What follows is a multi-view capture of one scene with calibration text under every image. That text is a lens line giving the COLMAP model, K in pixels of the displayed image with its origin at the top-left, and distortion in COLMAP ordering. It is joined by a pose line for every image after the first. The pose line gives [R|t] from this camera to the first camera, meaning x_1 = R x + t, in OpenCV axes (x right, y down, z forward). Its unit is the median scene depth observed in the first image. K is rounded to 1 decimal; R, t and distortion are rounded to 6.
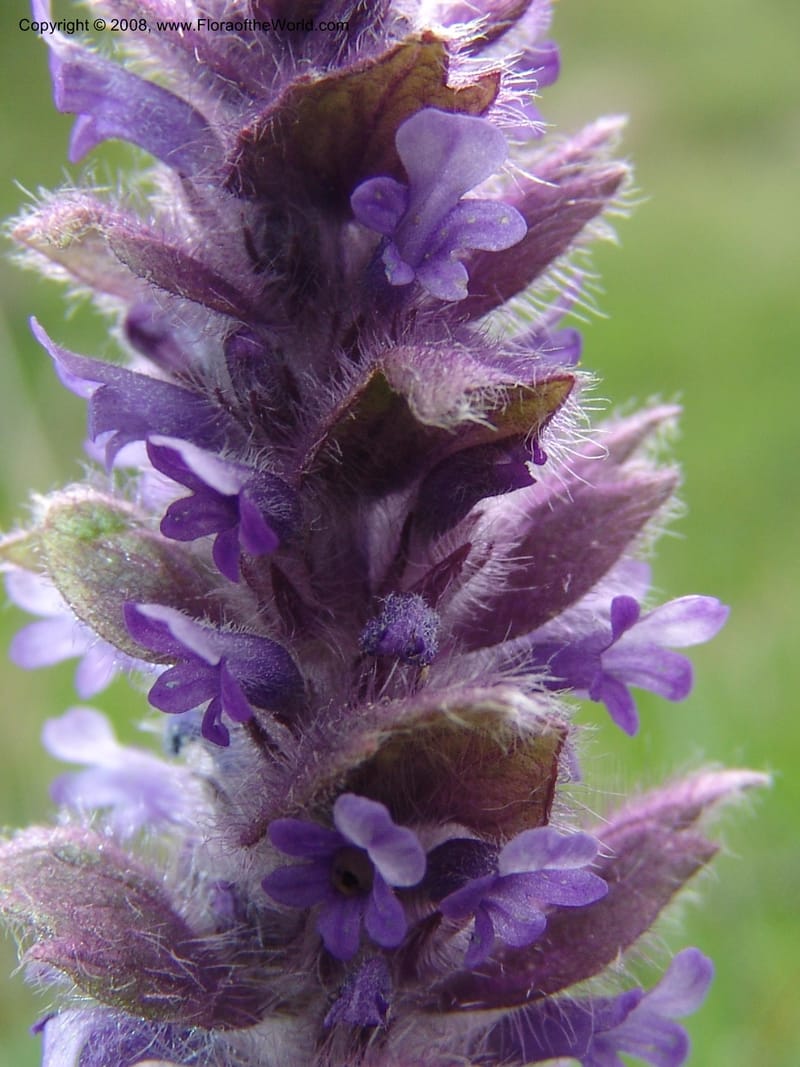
lens RADIAL K [[2771.1, 0, 400.0], [0, 2771.1, 533.5], [0, 0, 1]] dist [-0.173498, -1.090485]
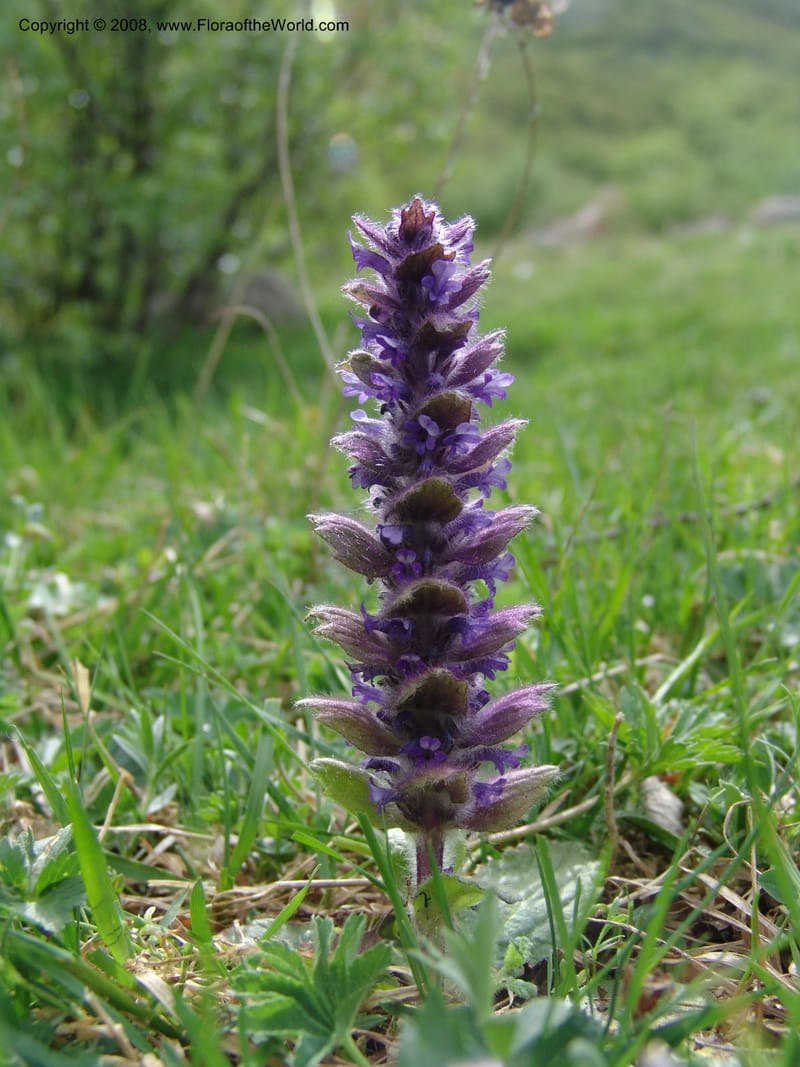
lens RADIAL K [[1377.4, 0, 400.0], [0, 1377.4, 533.5], [0, 0, 1]] dist [-0.157112, -0.011330]
pose [[0.997577, -0.002910, -0.069516, 0.094549], [0.007733, 0.997571, 0.069221, 0.123678], [0.069145, -0.069590, 0.995176, -1.153002]]
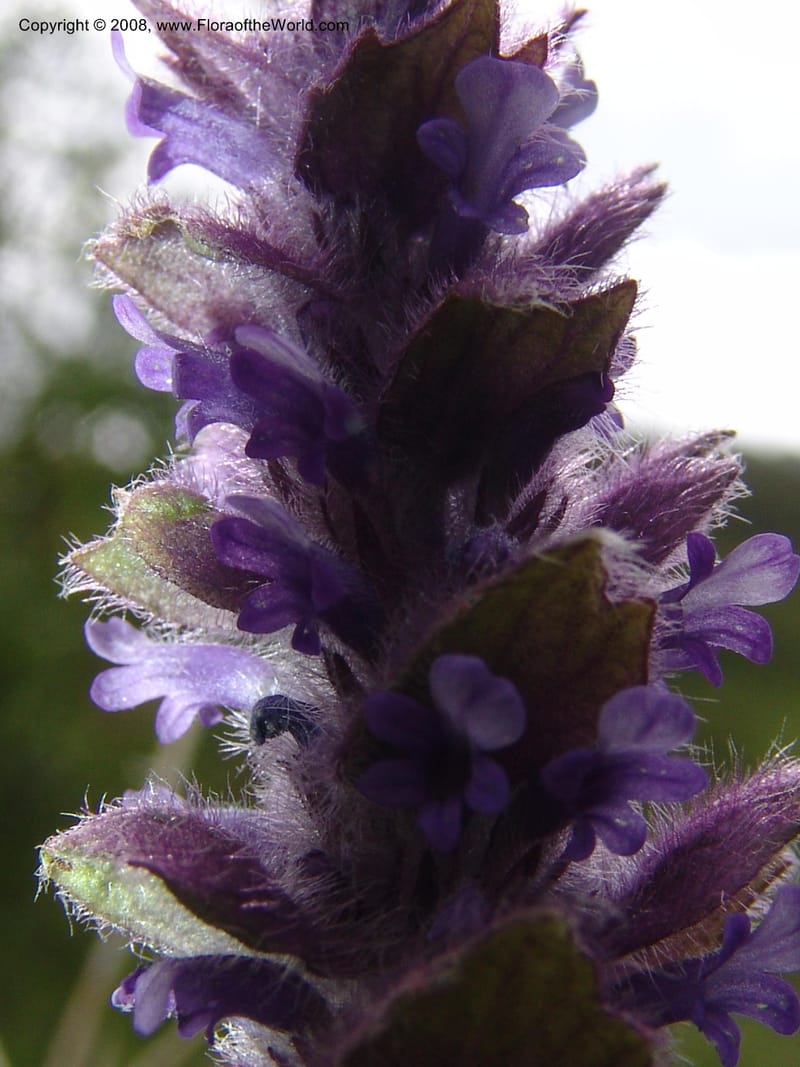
lens RADIAL K [[2771.1, 0, 400.0], [0, 2771.1, 533.5], [0, 0, 1]] dist [-0.173498, -1.090485]
pose [[0.998920, -0.045614, 0.008818, -0.038908], [0.046107, 0.950050, -0.308673, 0.339963], [0.005703, 0.308747, 0.951127, 0.031716]]
